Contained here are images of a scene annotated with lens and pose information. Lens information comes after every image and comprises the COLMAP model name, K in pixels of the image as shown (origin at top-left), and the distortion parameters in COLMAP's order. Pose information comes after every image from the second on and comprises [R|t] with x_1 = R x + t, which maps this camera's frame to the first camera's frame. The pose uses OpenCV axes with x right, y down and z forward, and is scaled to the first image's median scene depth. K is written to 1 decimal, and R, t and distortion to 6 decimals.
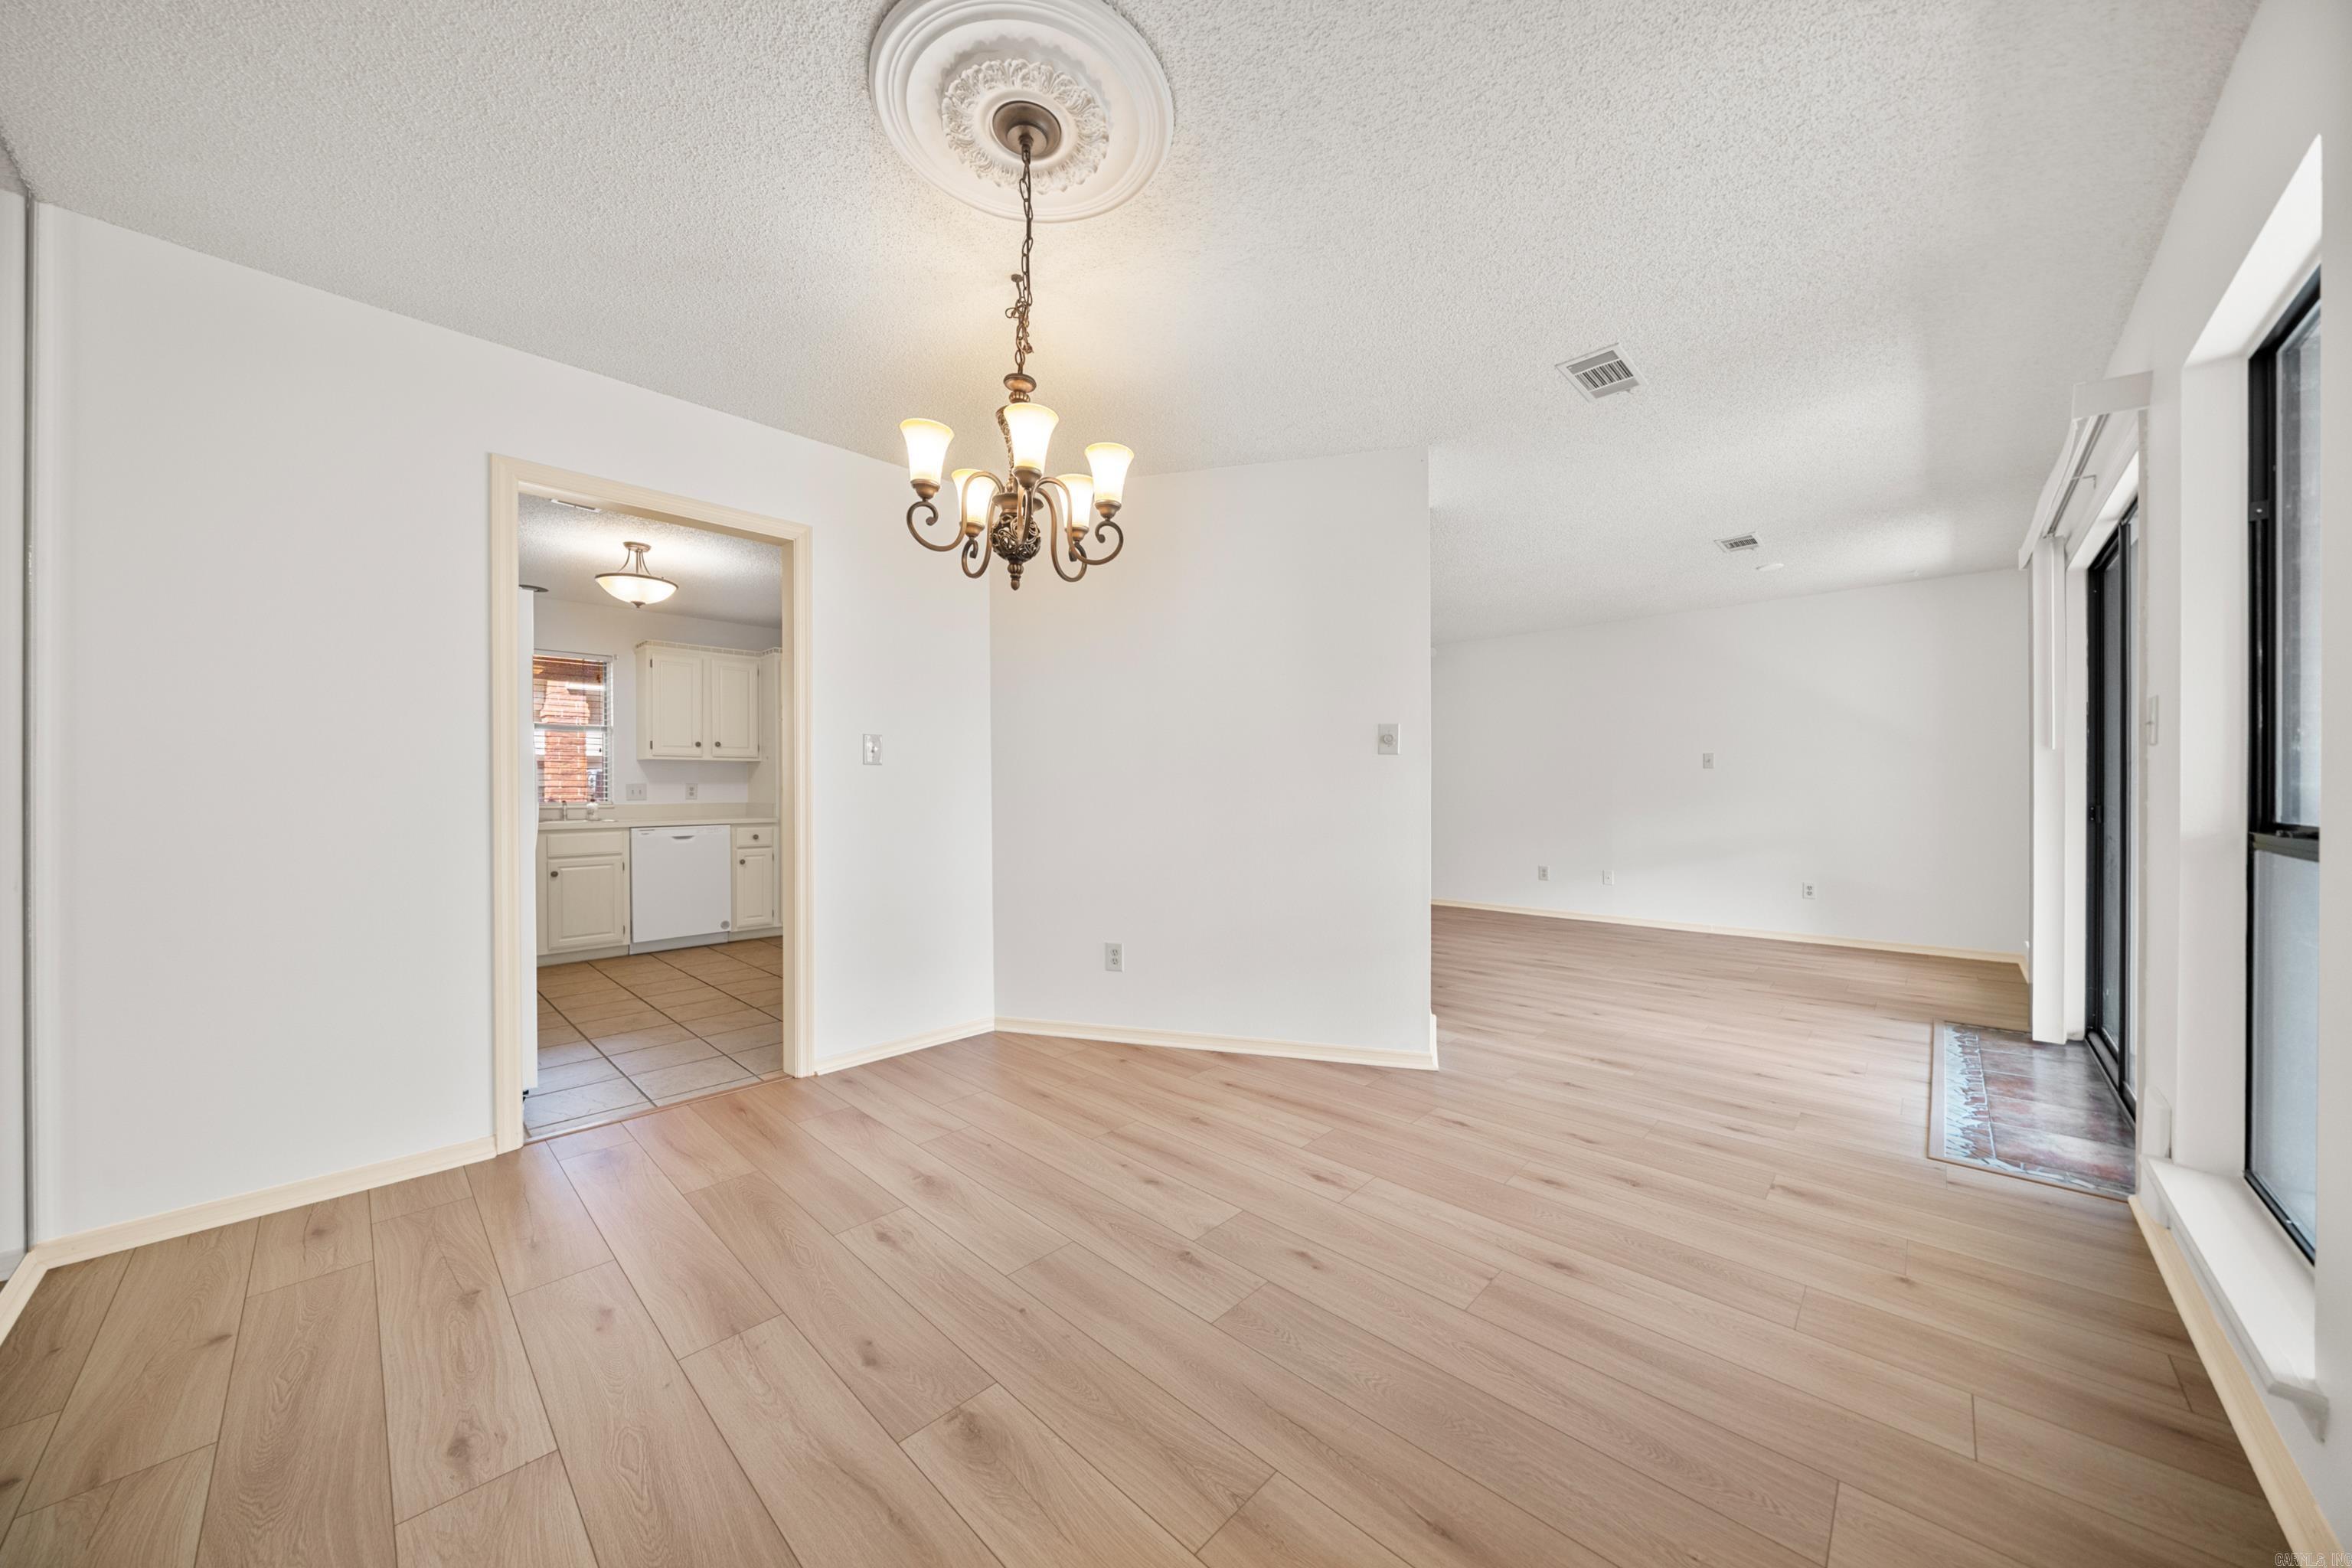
lens RADIAL K [[797.9, 0, 1189.6], [0, 797.9, 791.9], [0, 0, 1]] dist [-0.004245, 0.000200]
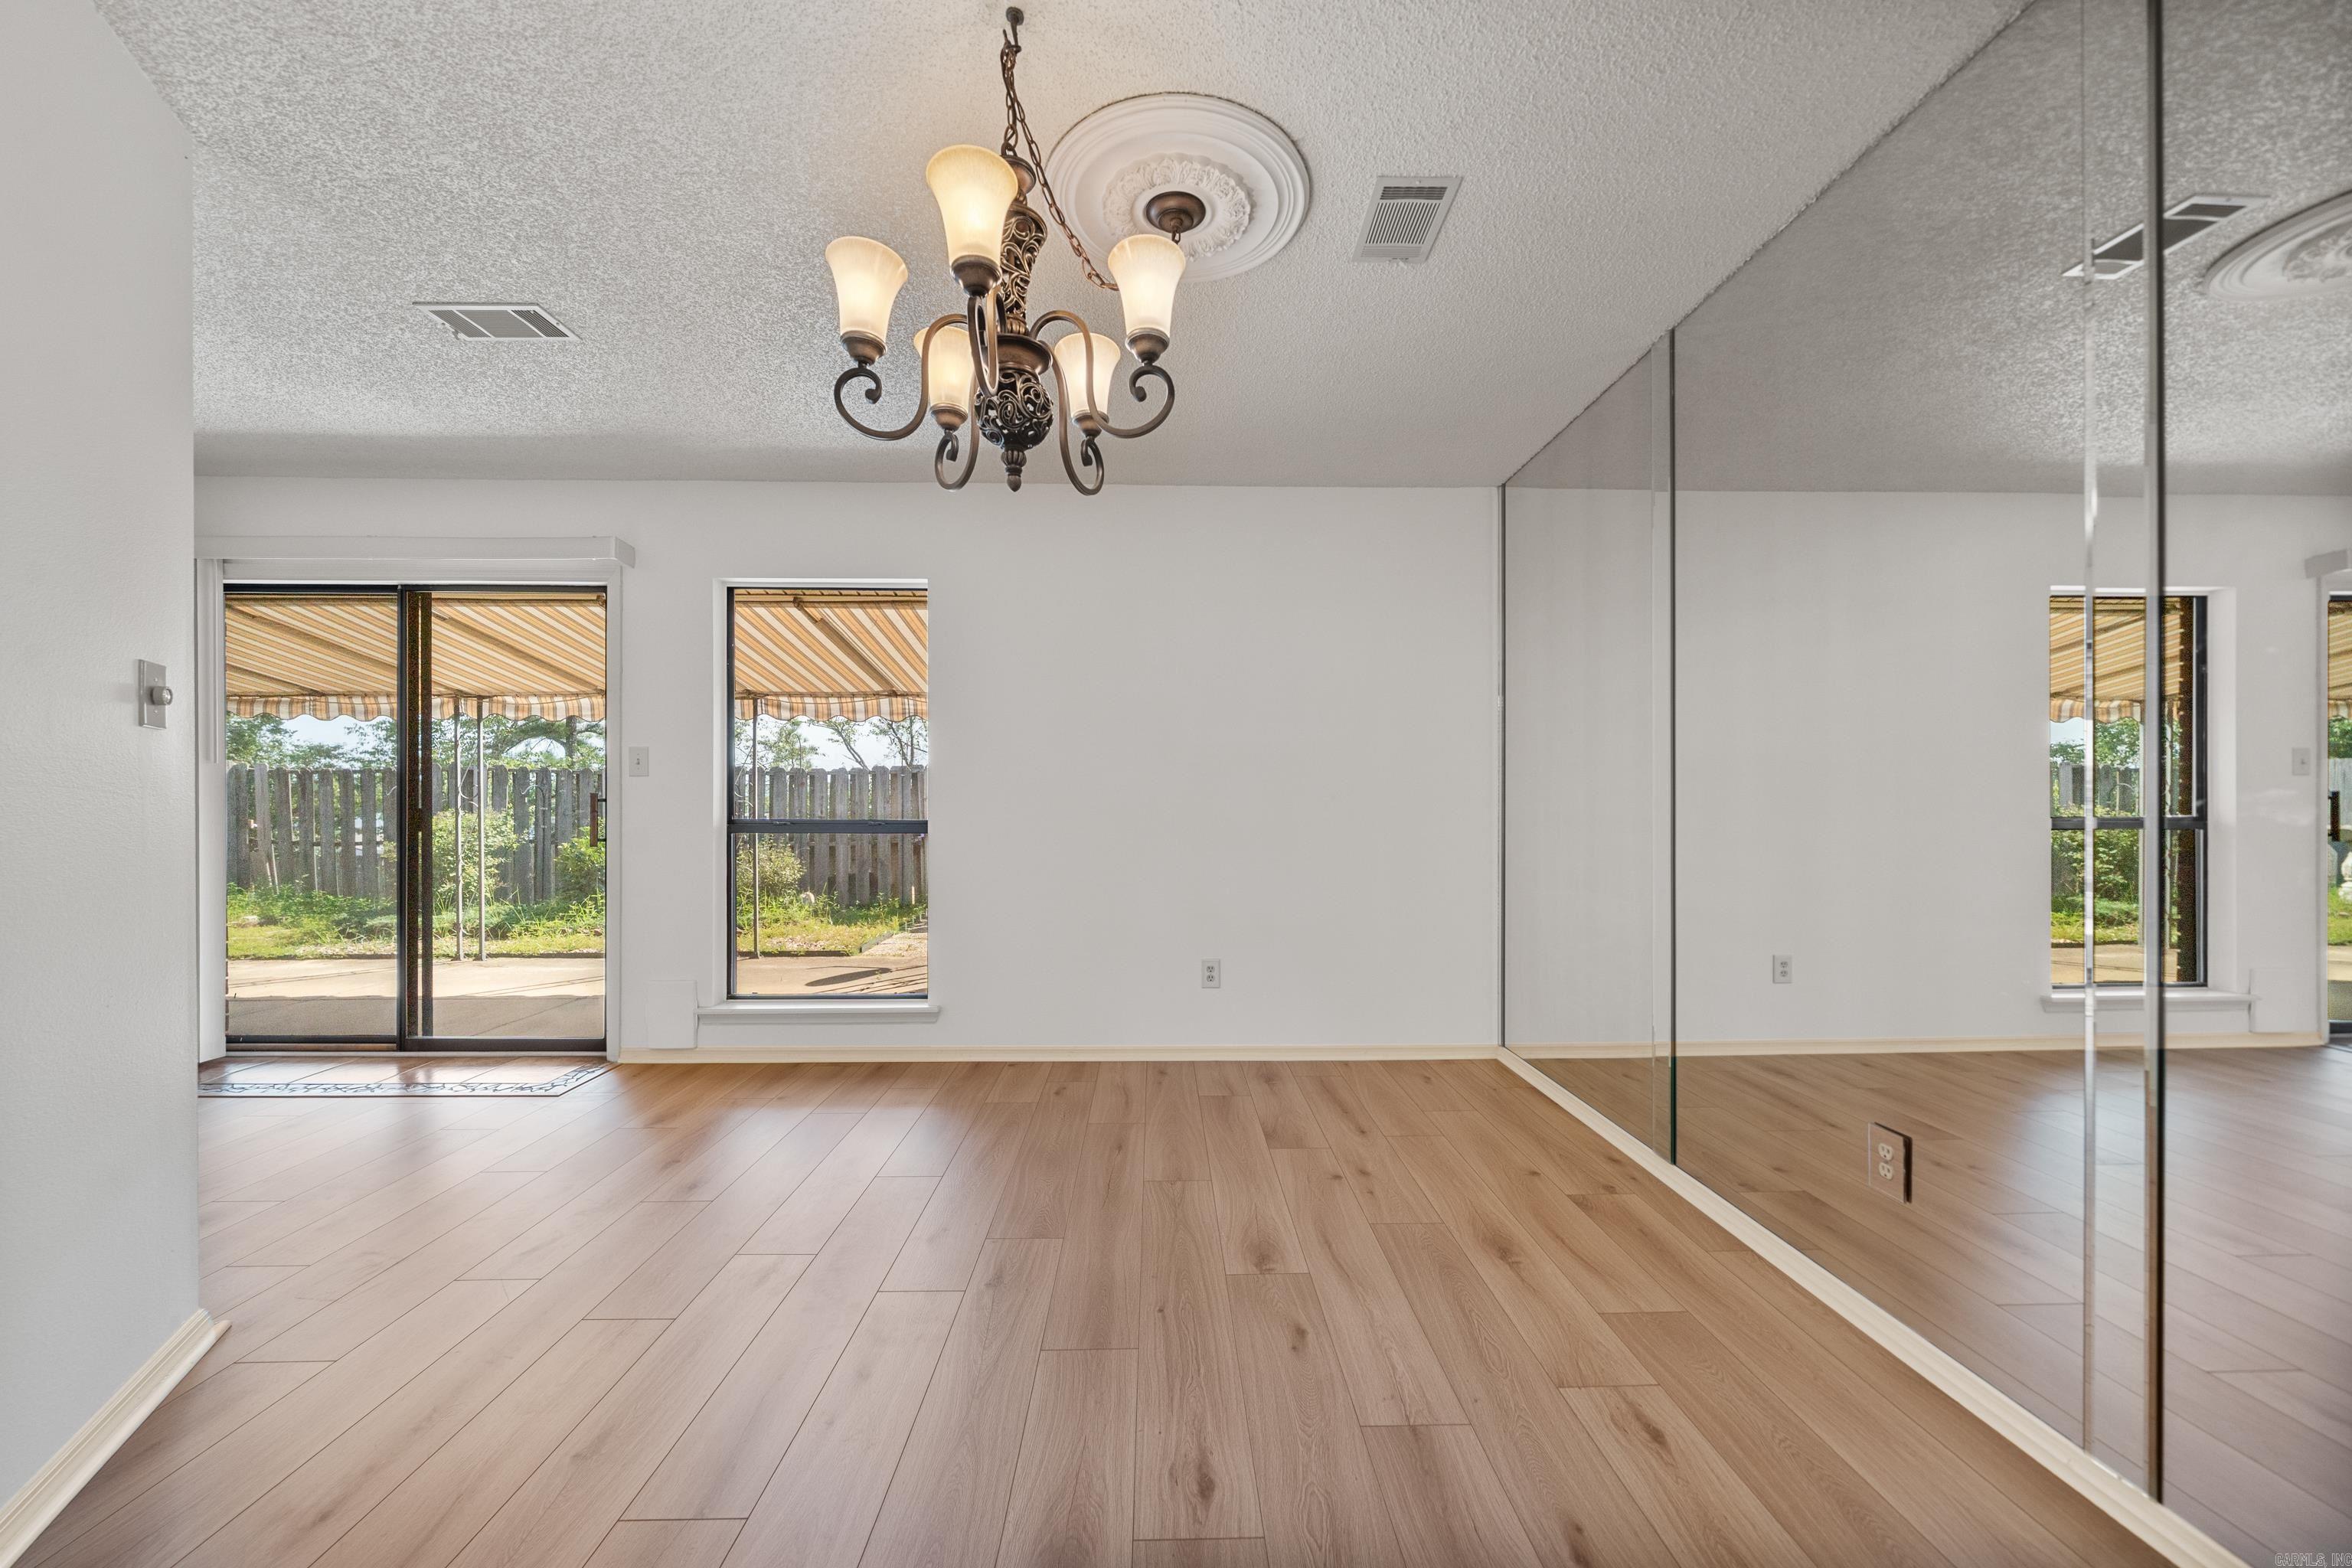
lens RADIAL K [[855.4, 0, 1162.9], [0, 855.4, 808.6], [0, 0, 1]] dist [-0.003171, 0.000425]
pose [[-0.688806, -0.003611, 0.724937, -0.654032], [0.001684, 0.999977, 0.006582, -0.002163], [-0.724944, 0.005755, -0.688784, 1.137083]]
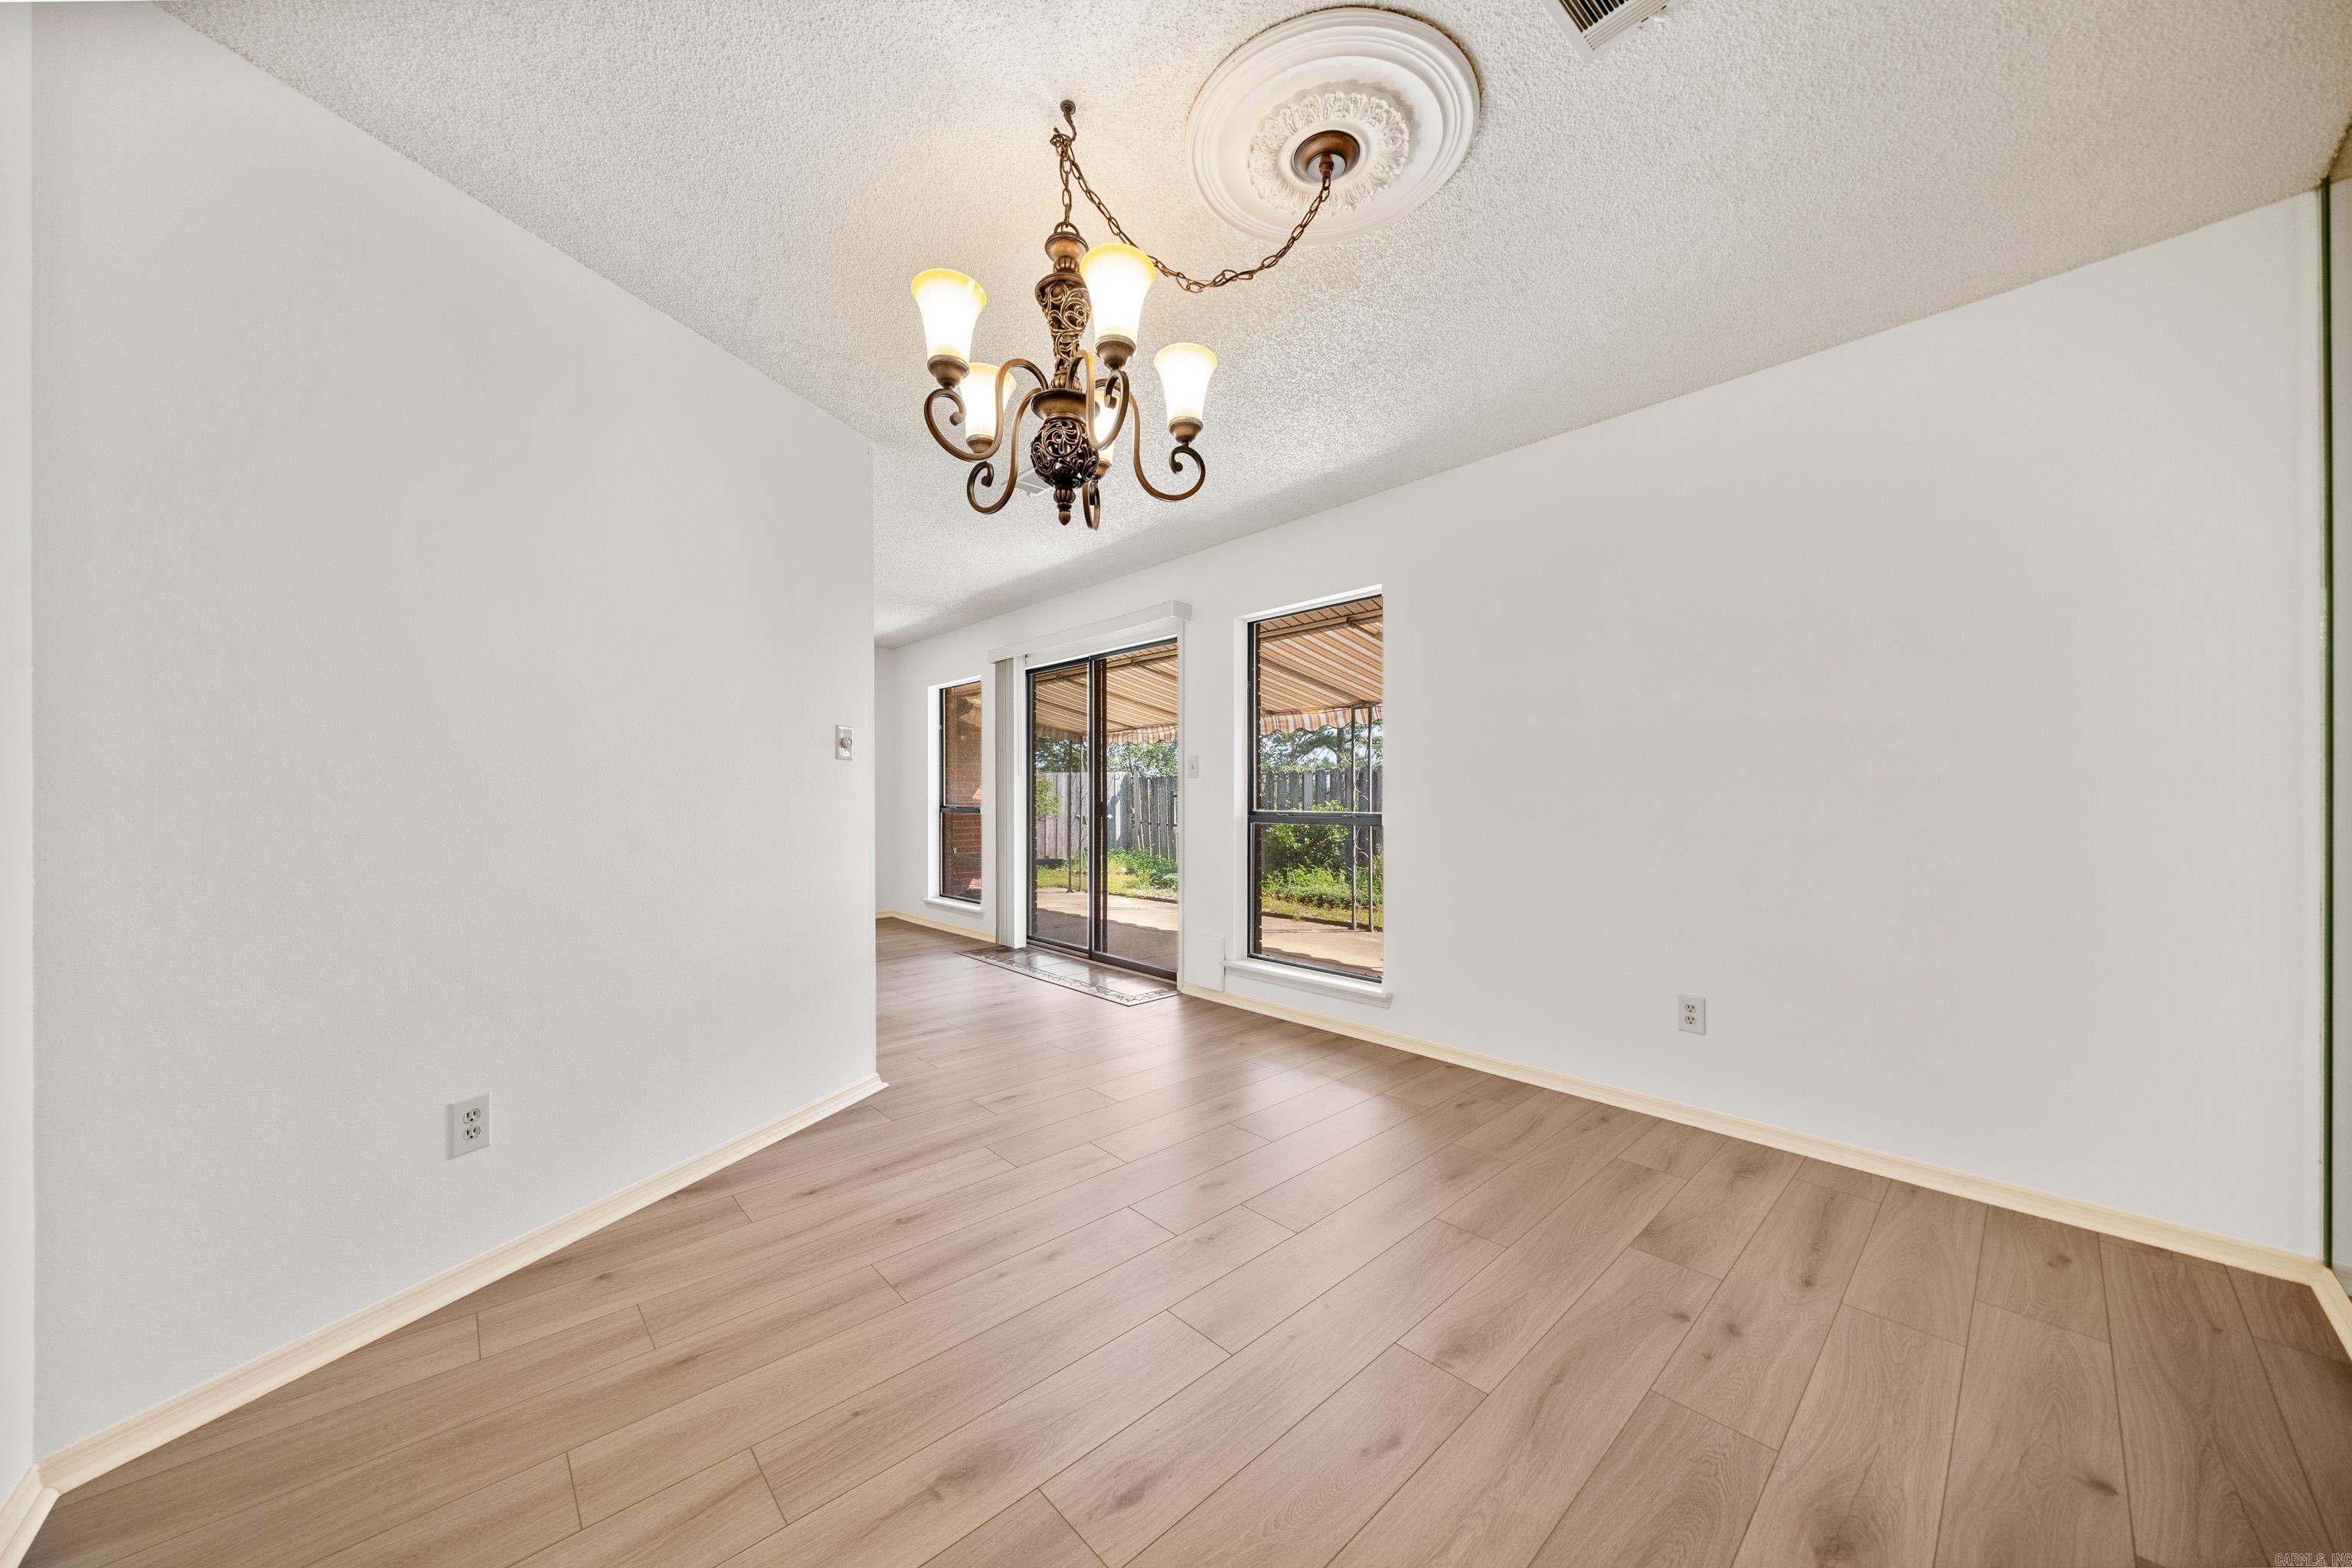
lens RADIAL K [[797.9, 0, 1176.2], [0, 797.9, 798.2], [0, 0, 1]] dist [-0.004245, 0.000200]
pose [[0.083952, 0.000202, 0.996470, -0.768115], [0.004493, 0.999990, -0.000581, -0.001462], [-0.996460, 0.004526, 0.083950, 0.684730]]
